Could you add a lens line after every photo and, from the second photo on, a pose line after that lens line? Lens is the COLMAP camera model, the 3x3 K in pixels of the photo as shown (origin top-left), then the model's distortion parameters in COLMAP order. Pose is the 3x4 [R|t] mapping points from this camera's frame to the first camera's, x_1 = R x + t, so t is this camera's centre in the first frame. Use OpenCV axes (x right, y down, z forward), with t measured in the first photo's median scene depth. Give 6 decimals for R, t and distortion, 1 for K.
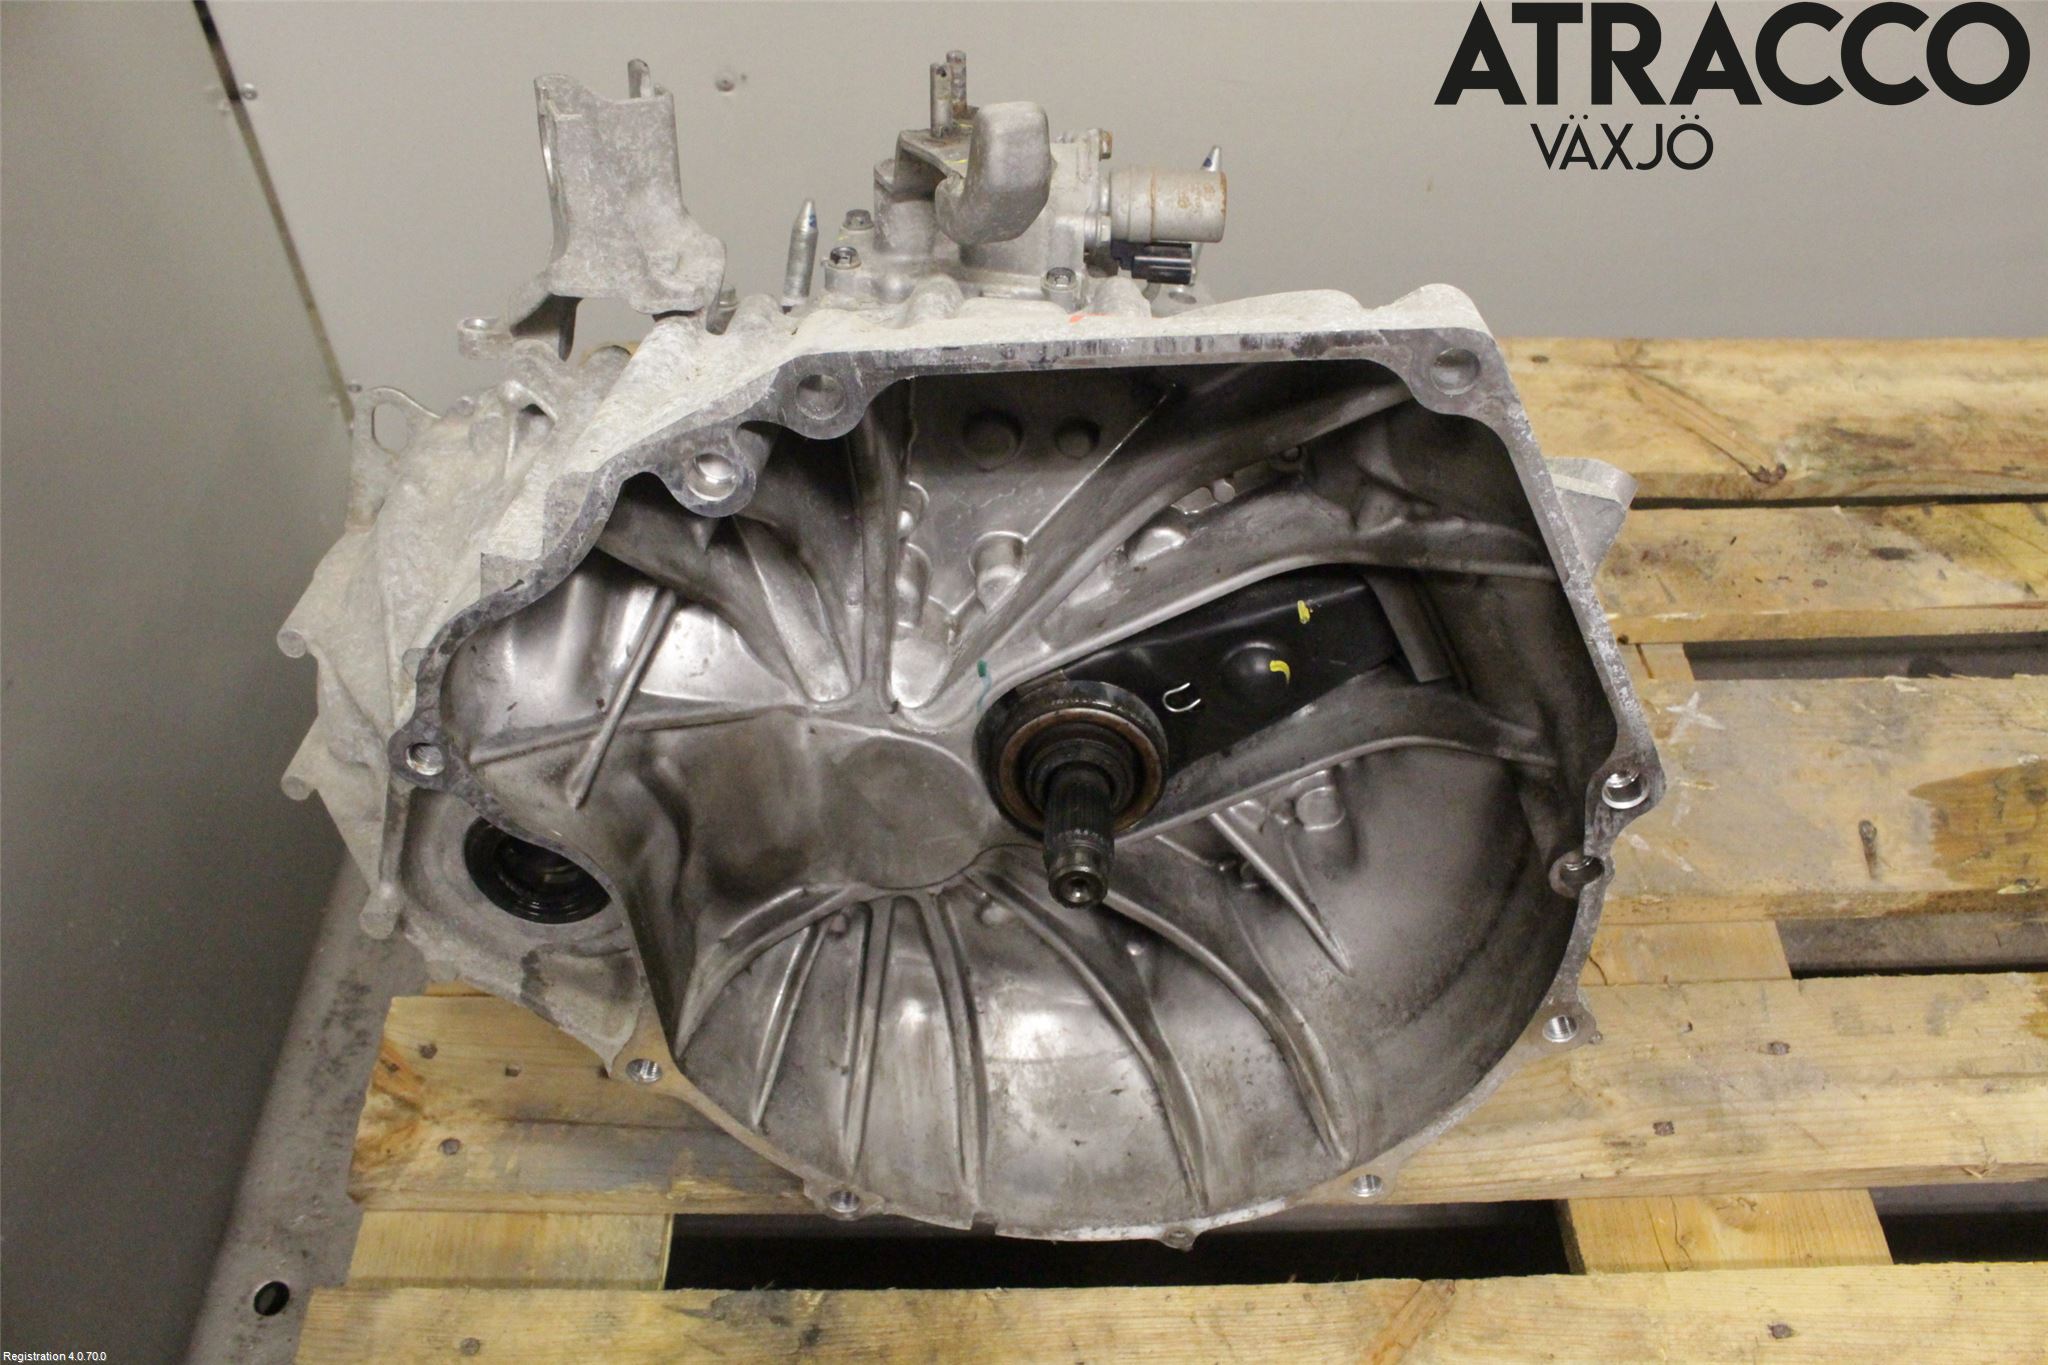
lens RADIAL K [[1612.2, 0, 1041.5], [0, 1612.2, 690.0], [0, 0, 1]] dist [-0.146356, 0.092018]
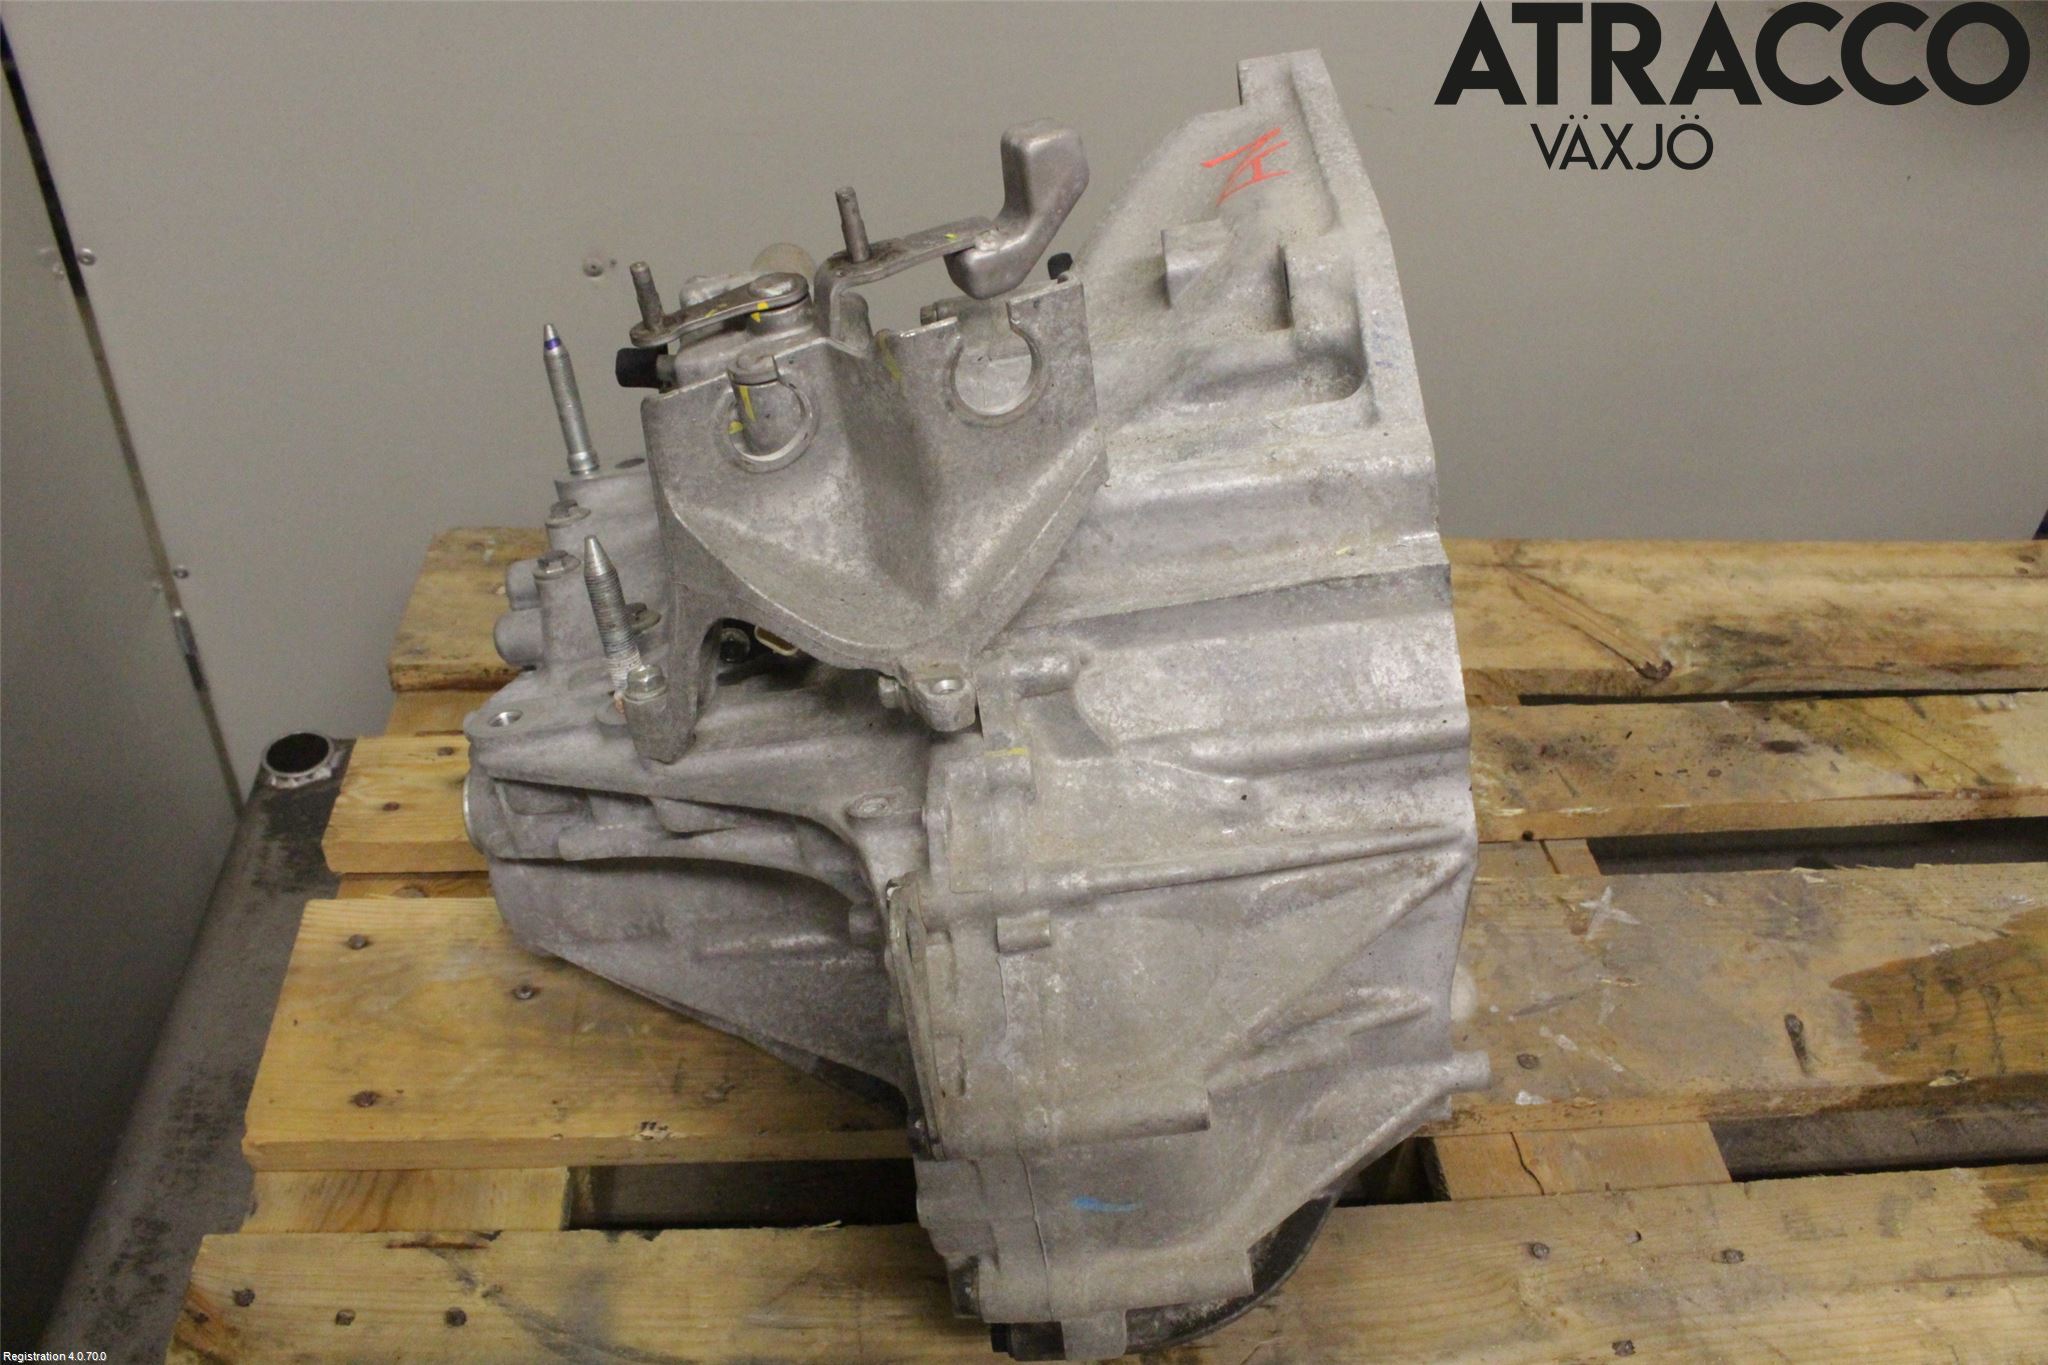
lens RADIAL K [[1612.2, 0, 1031.3], [0, 1612.2, 693.3], [0, 0, 1]] dist [-0.146356, 0.092018]
pose [[0.994638, 0.009023, 0.103027, -0.045327], [0.005348, 0.990367, -0.138364, 0.018119], [-0.103283, 0.138174, 0.985008, 0.066533]]
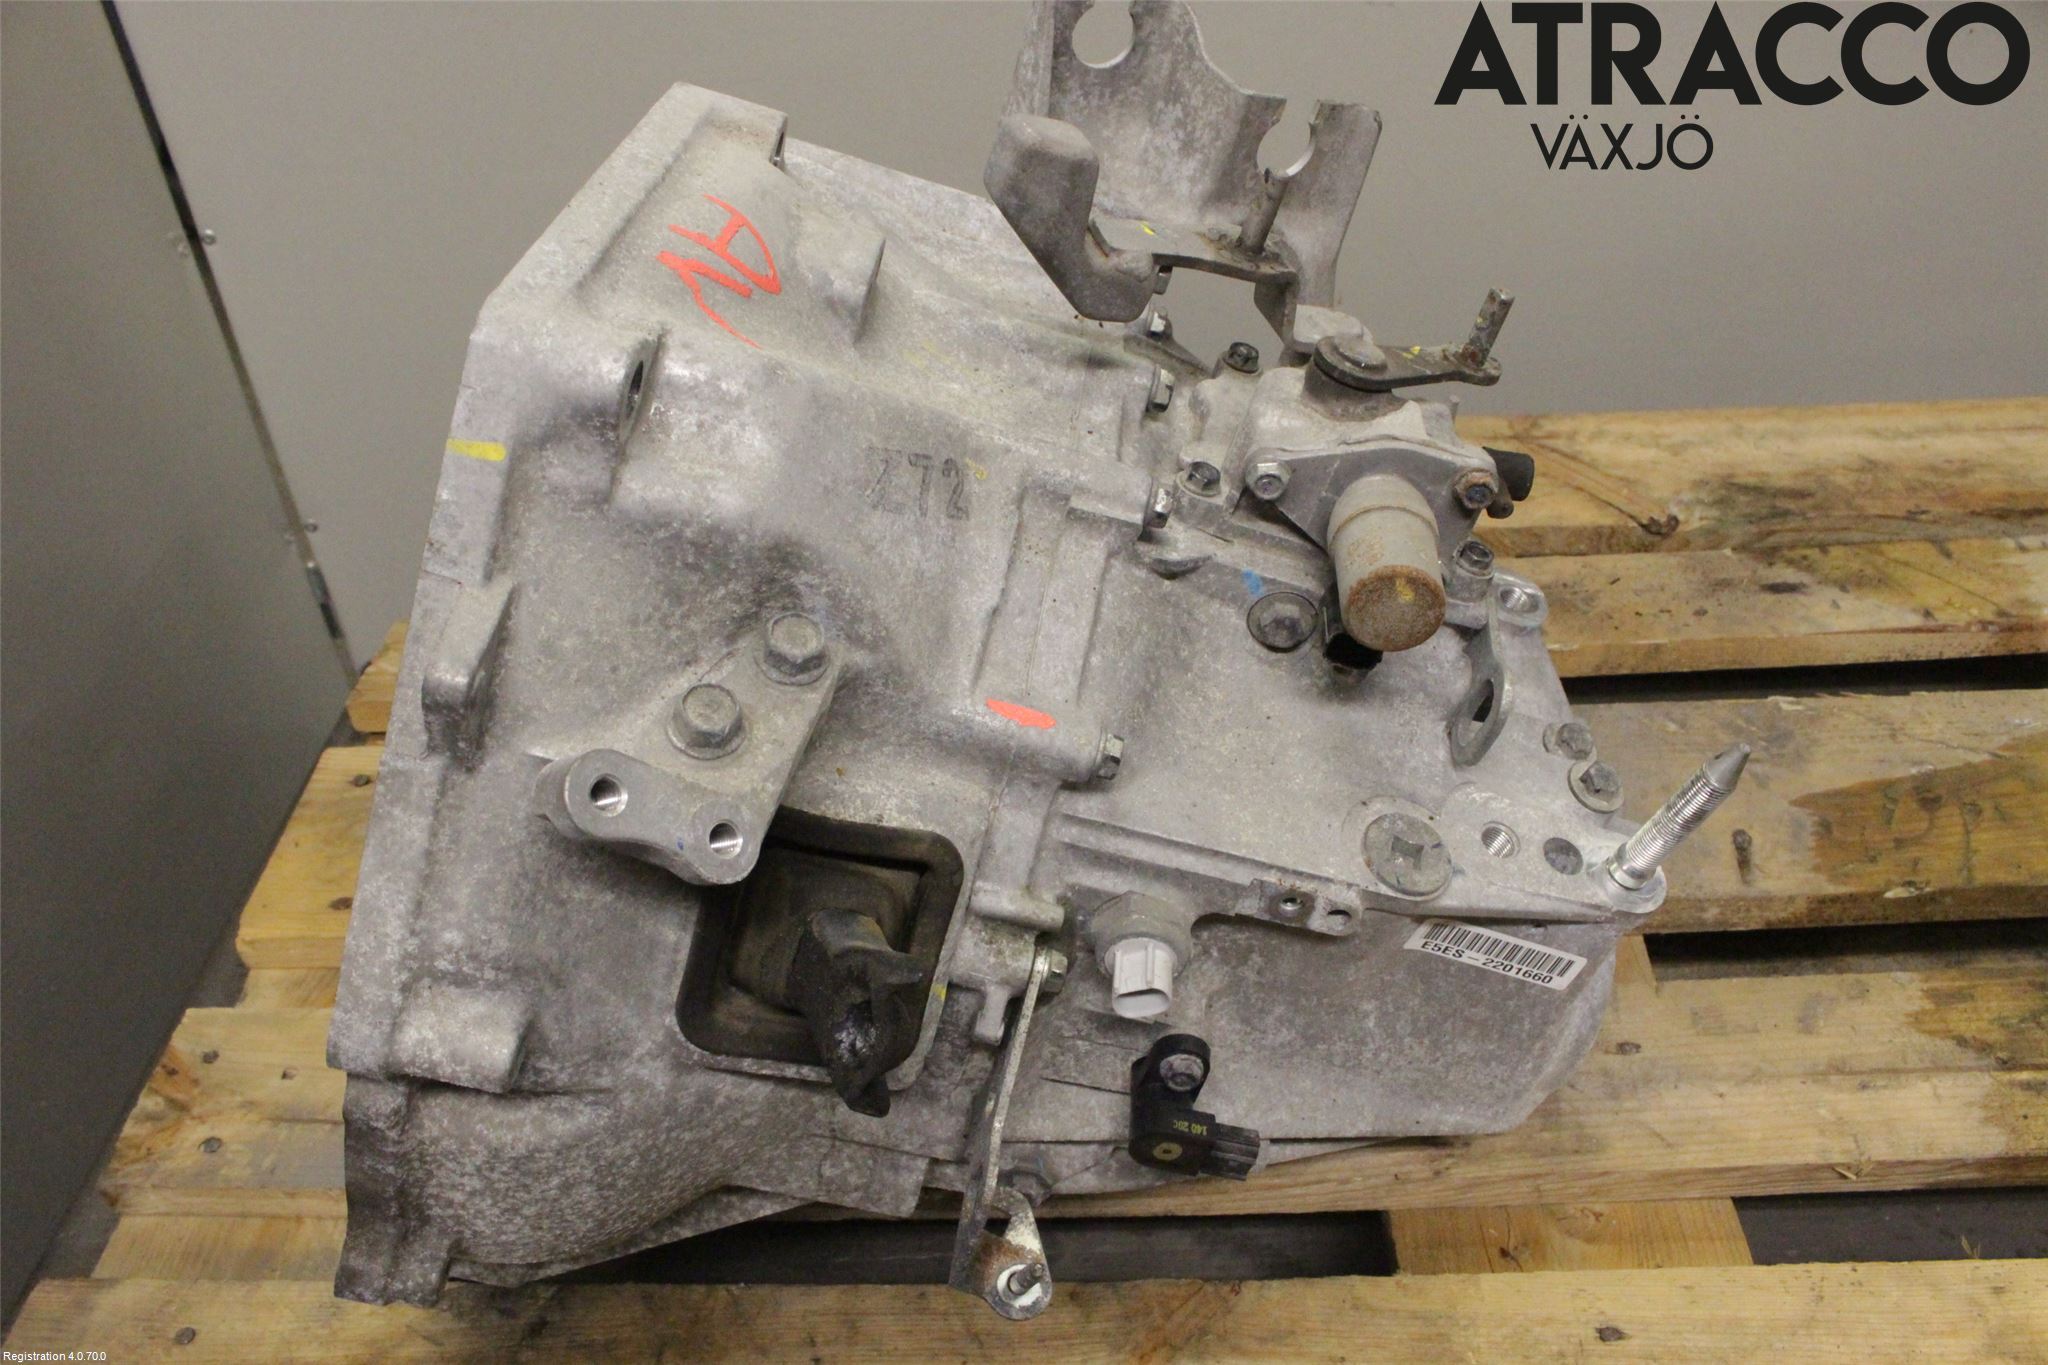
lens RADIAL K [[1612.2, 0, 1035.1], [0, 1612.2, 687.7], [0, 0, 1]] dist [-0.146356, 0.092018]
pose [[0.998375, -0.019423, -0.053573, 0.166150], [0.010263, 0.986034, -0.166227, 0.157519], [0.056053, 0.165407, 0.984631, 0.038265]]
